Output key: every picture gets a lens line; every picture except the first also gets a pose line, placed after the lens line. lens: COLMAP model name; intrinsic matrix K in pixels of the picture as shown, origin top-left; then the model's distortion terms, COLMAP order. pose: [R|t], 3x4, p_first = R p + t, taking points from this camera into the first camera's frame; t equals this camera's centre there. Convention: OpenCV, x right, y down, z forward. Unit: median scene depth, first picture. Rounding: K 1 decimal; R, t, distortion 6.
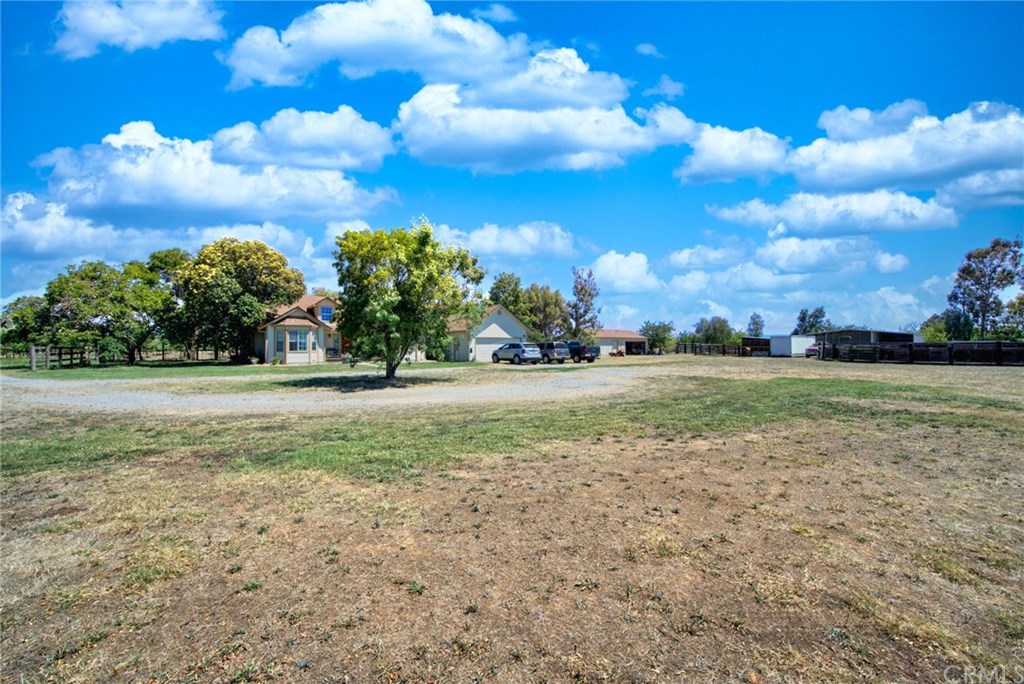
lens RADIAL K [[403.5, 0, 519.4], [0, 403.5, 335.9], [0, 0, 1]] dist [-0.001194, -0.001329]
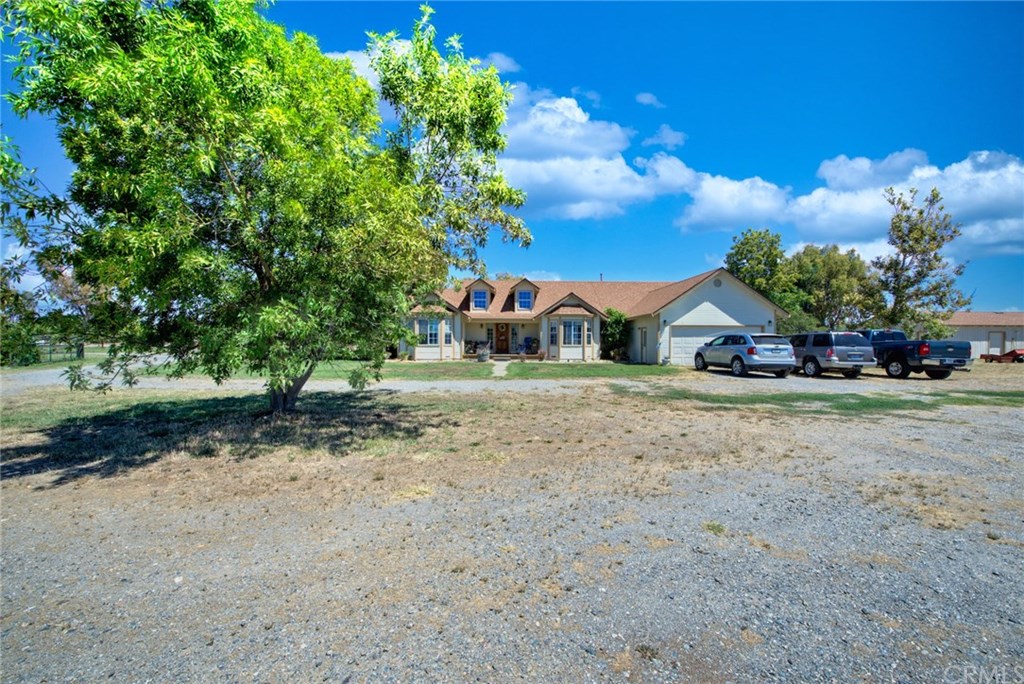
lens RADIAL K [[403.5, 0, 516.6], [0, 403.5, 340.0], [0, 0, 1]] dist [-0.001194, -0.001329]
pose [[0.816019, 0.006098, -0.577993, 0.058415], [0.008316, 0.999717, 0.022289, 0.011013], [0.577965, -0.022995, 0.815738, 0.409391]]
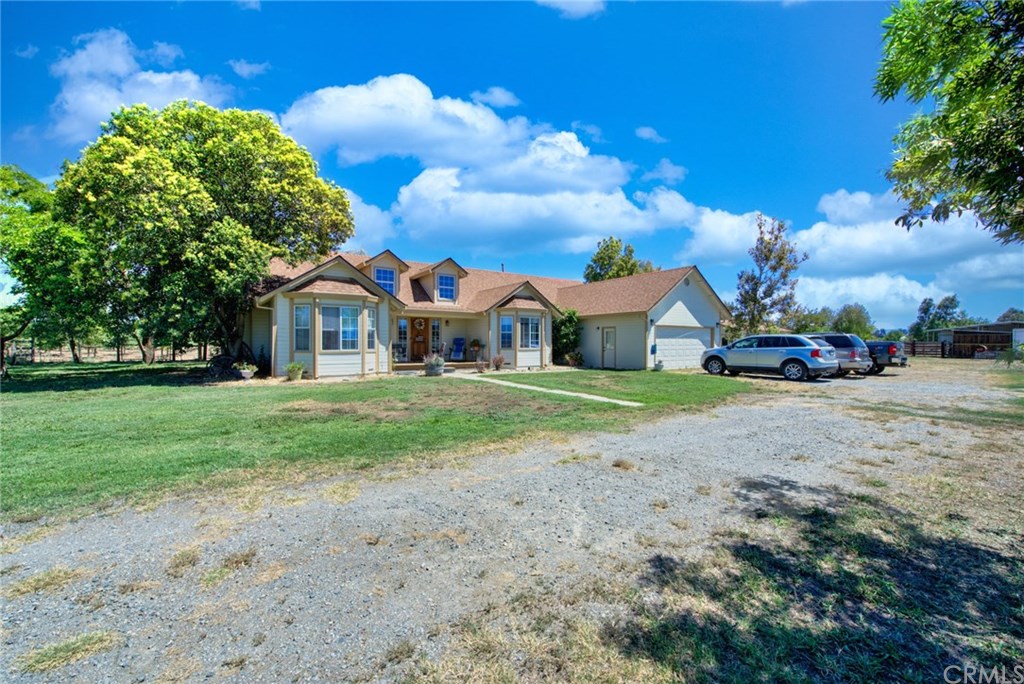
lens RADIAL K [[403.5, 0, 516.5], [0, 403.5, 337.9], [0, 0, 1]] dist [-0.001194, -0.001329]
pose [[0.999113, 0.004678, -0.041857, -0.300012], [-0.003976, 0.999850, 0.016832, 0.013322], [0.041929, -0.016651, 0.998982, 0.499321]]
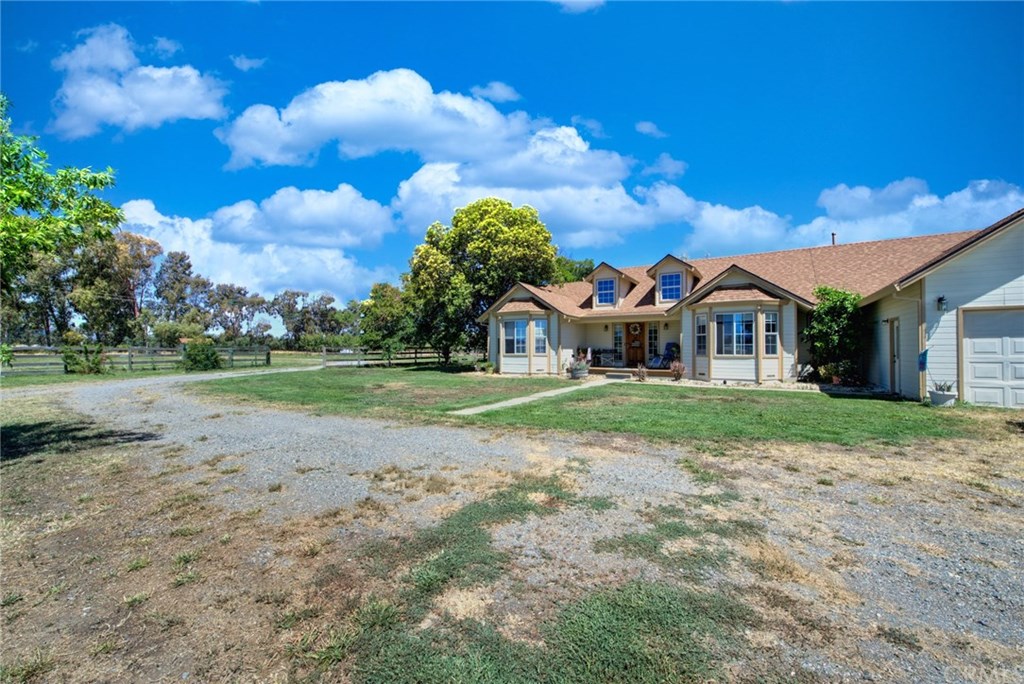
lens RADIAL K [[403.5, 0, 514.2], [0, 403.5, 344.6], [0, 0, 1]] dist [-0.001194, -0.001329]
pose [[0.358596, -0.004773, -0.933481, 0.027024], [0.026013, 0.999650, 0.004882, 0.018745], [0.933131, -0.026034, 0.358594, 0.718414]]
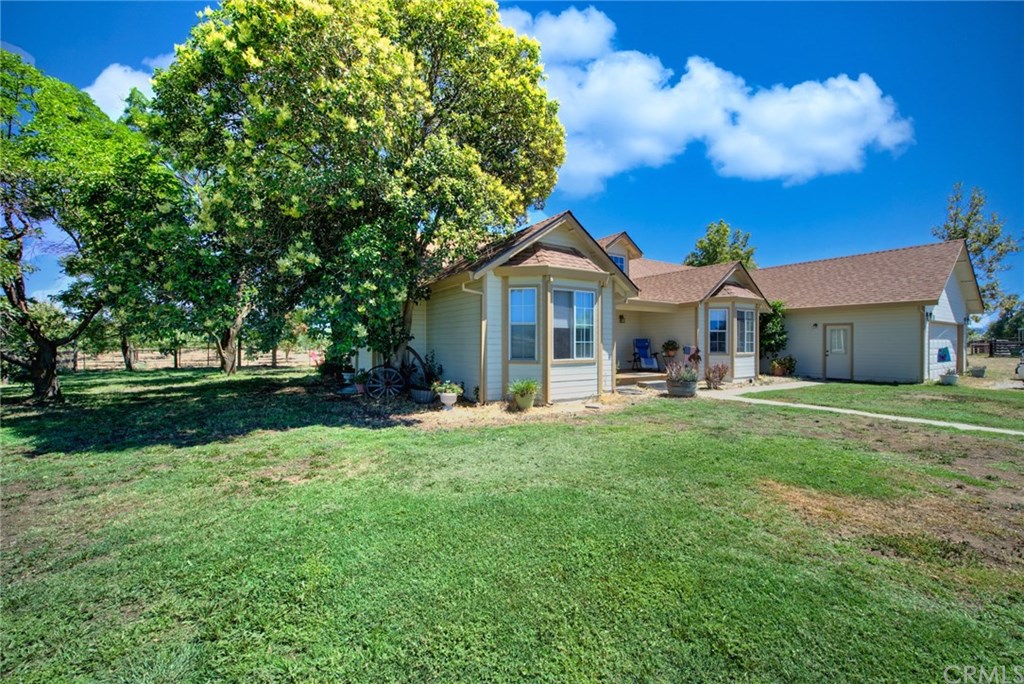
lens RADIAL K [[403.5, 0, 513.7], [0, 403.5, 337.7], [0, 0, 1]] dist [-0.001194, -0.001329]
pose [[0.997777, 0.002008, -0.066615, -0.530819], [-0.000897, 0.999860, 0.016711, 0.015405], [0.066639, -0.016614, 0.997639, 0.648137]]
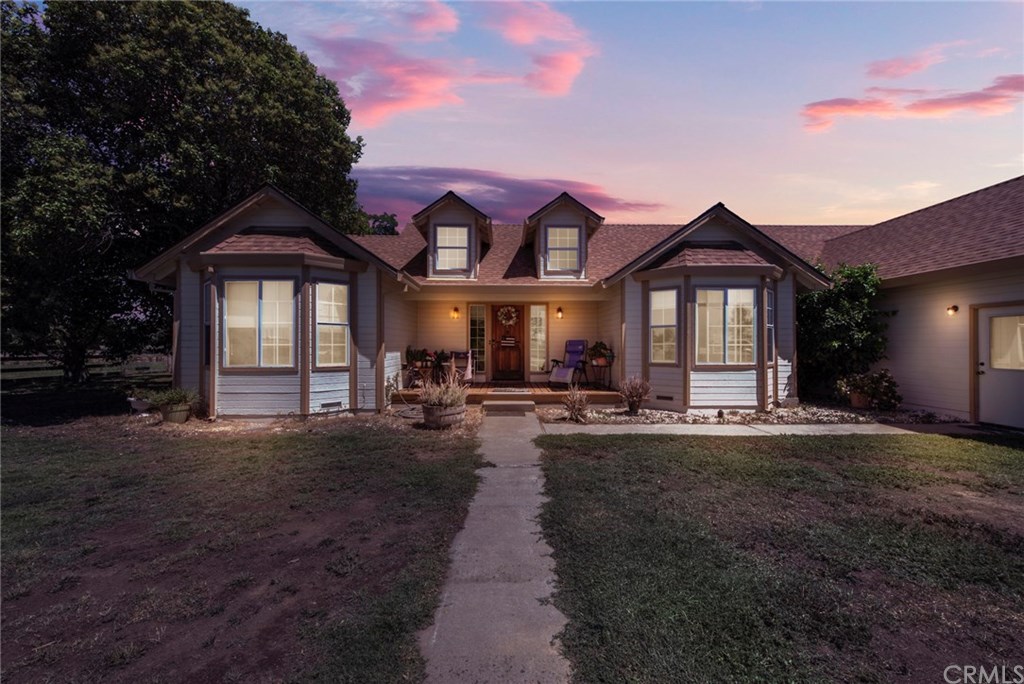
lens RADIAL K [[403.5, 0, 517.1], [0, 403.5, 342.0], [0, 0, 1]] dist [-0.001194, -0.001329]
pose [[0.813663, -0.002400, -0.581333, -0.264865], [0.014174, 0.999776, 0.015711, 0.020025], [0.581165, -0.021024, 0.813514, 0.827970]]
